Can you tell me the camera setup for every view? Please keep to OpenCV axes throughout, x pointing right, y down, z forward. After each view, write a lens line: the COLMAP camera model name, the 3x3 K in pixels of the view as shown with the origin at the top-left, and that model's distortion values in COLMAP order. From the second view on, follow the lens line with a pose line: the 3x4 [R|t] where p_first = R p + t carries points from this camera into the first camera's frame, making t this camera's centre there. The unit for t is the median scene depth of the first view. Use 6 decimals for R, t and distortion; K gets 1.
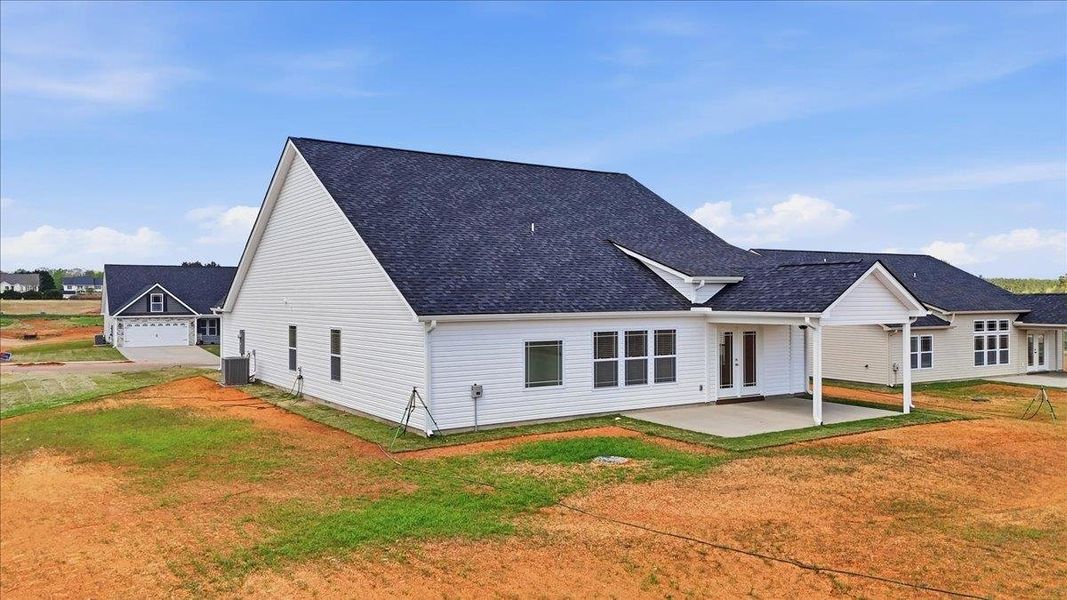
lens RADIAL K [[793.8, 0, 530.5], [0, 793.8, 298.2], [0, 0, 1]] dist [0.043677, -0.018475]
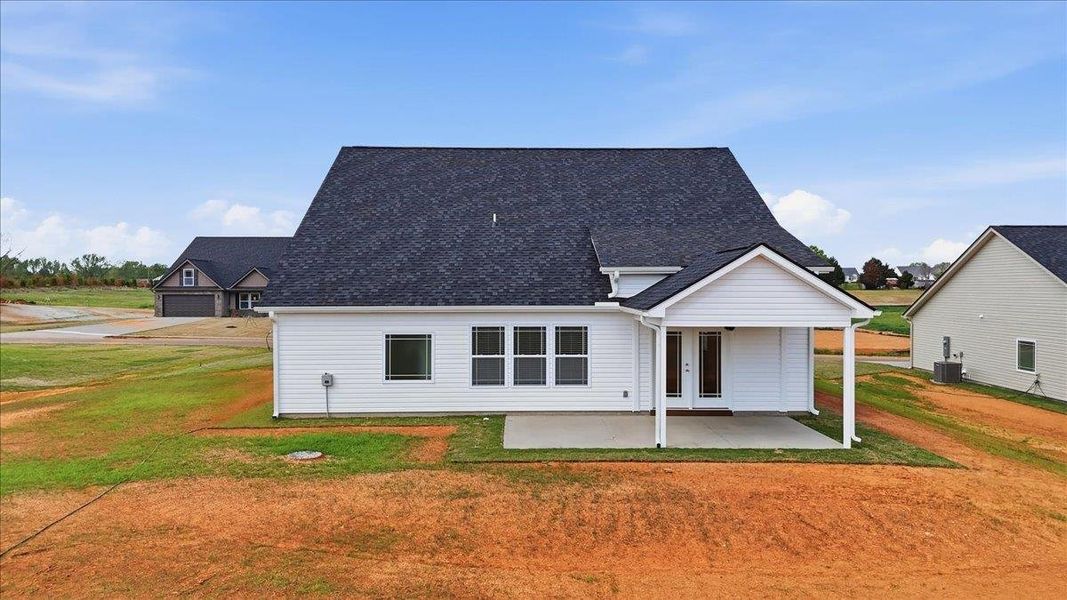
lens RADIAL K [[793.8, 0, 534.7], [0, 793.8, 299.9], [0, 0, 1]] dist [0.043677, -0.018475]
pose [[0.849209, 0.010942, -0.527944, 0.624636], [-0.002053, 0.999846, 0.017421, -0.006316], [0.528053, -0.013710, 0.849101, 0.220012]]
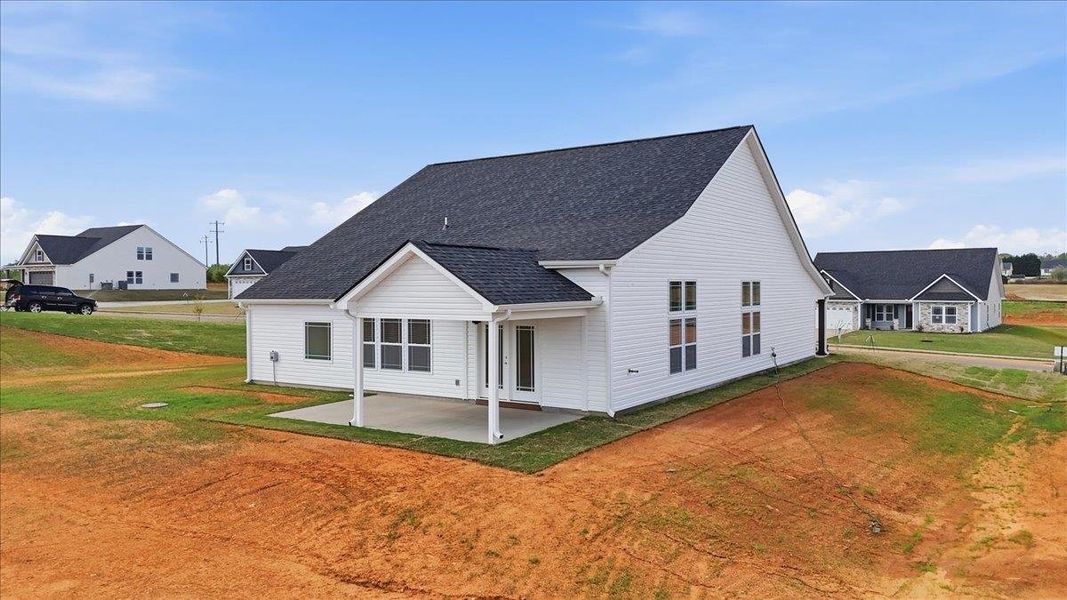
lens RADIAL K [[793.8, 0, 538.8], [0, 793.8, 297.2], [0, 0, 1]] dist [0.043677, -0.018475]
pose [[0.398567, 0.013262, -0.917043, 1.174032], [0.004049, 0.999860, 0.016220, -0.002743], [0.917130, -0.010178, 0.398458, 0.760628]]
